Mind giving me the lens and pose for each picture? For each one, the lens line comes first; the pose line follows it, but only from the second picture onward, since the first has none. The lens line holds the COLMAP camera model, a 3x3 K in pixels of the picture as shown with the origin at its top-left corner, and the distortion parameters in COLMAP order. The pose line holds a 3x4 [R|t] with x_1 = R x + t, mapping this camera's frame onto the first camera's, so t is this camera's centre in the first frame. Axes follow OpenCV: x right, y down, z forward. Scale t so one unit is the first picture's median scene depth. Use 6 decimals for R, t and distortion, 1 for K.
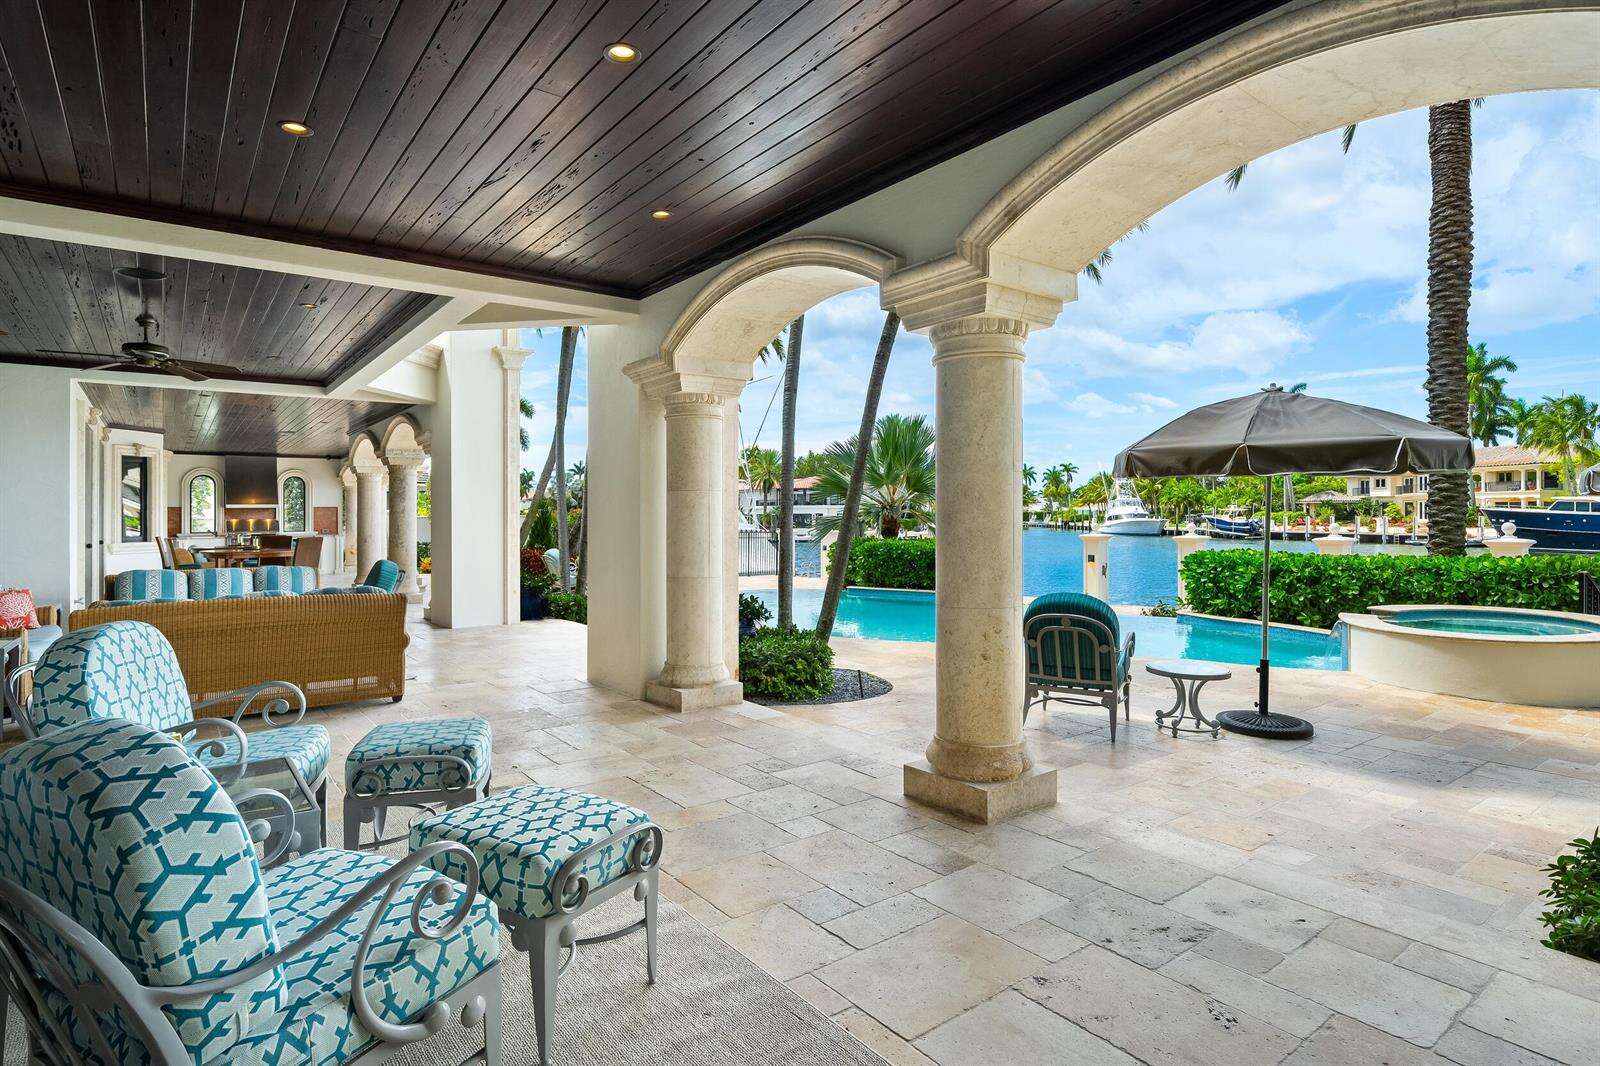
lens RADIAL K [[833.0, 0, 791.3], [0, 833.0, 510.3], [0, 0, 1]] dist [-0.001368, -0.000161]
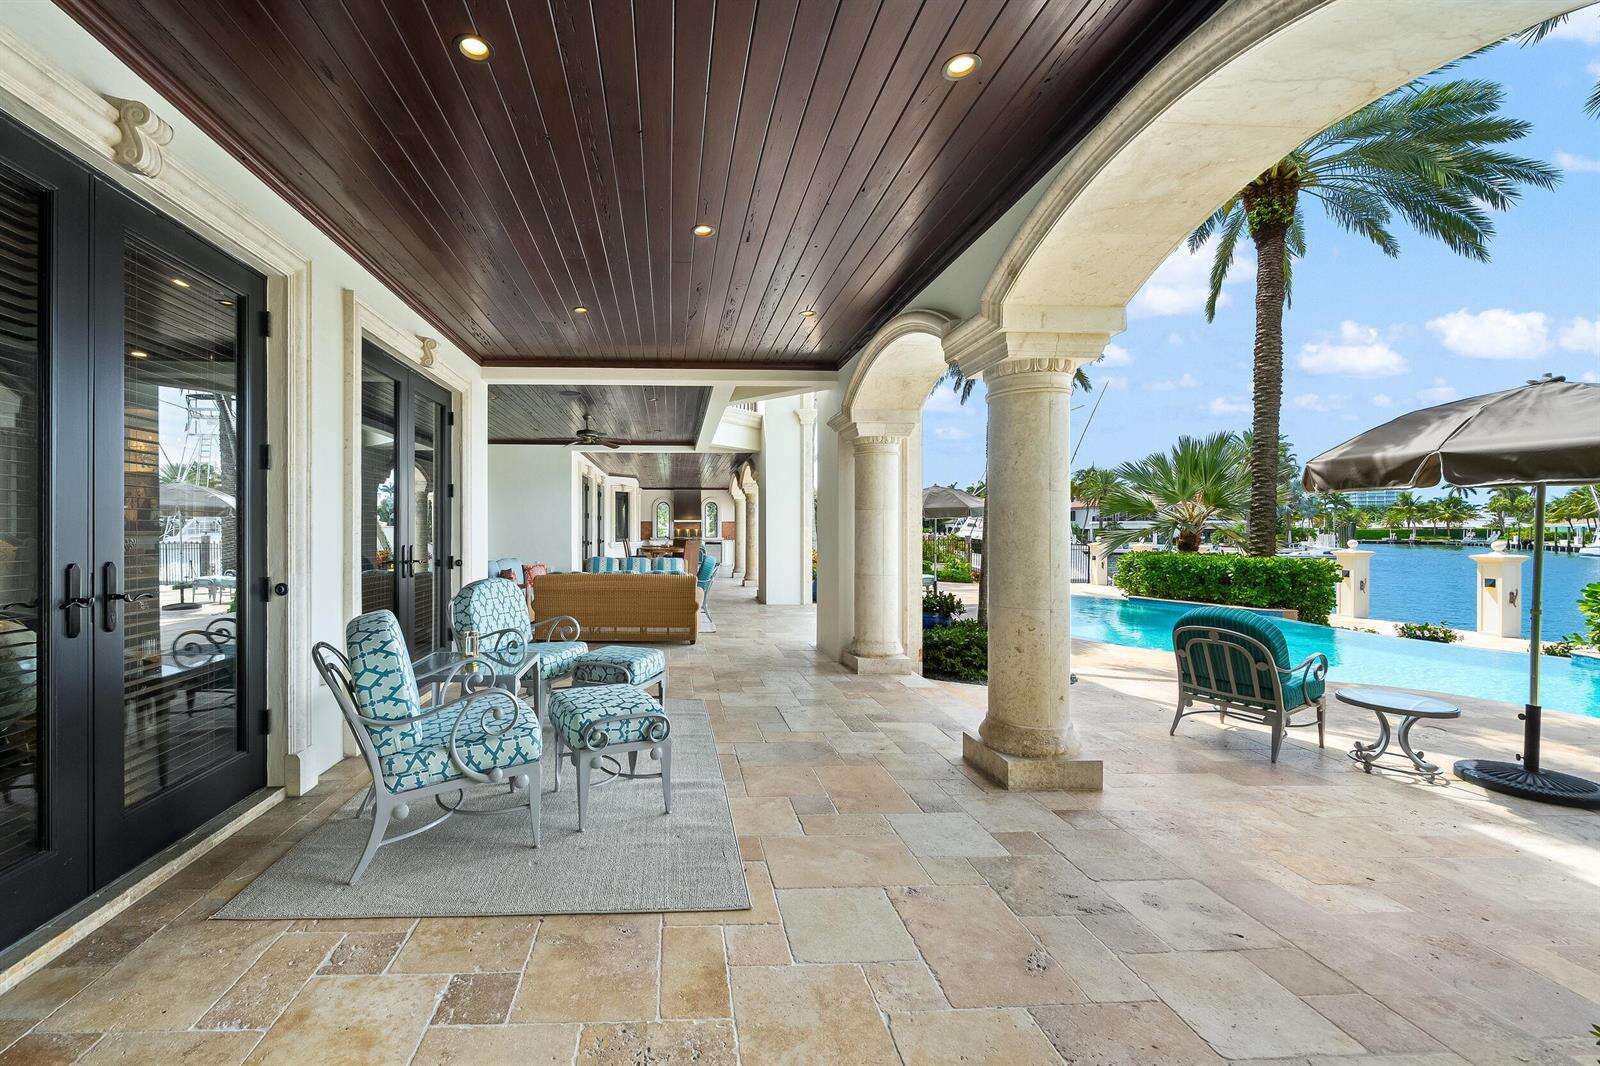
lens RADIAL K [[664.8, 0, 735.8], [0, 664.8, 527.9], [0, 0, 1]] dist [-0.006671, 0.000100]
pose [[0.824319, 0.006754, -0.566085, 0.322162], [-0.004084, 0.999974, 0.005984, 0.000441], [0.566111, -0.002621, 0.824325, 0.003664]]
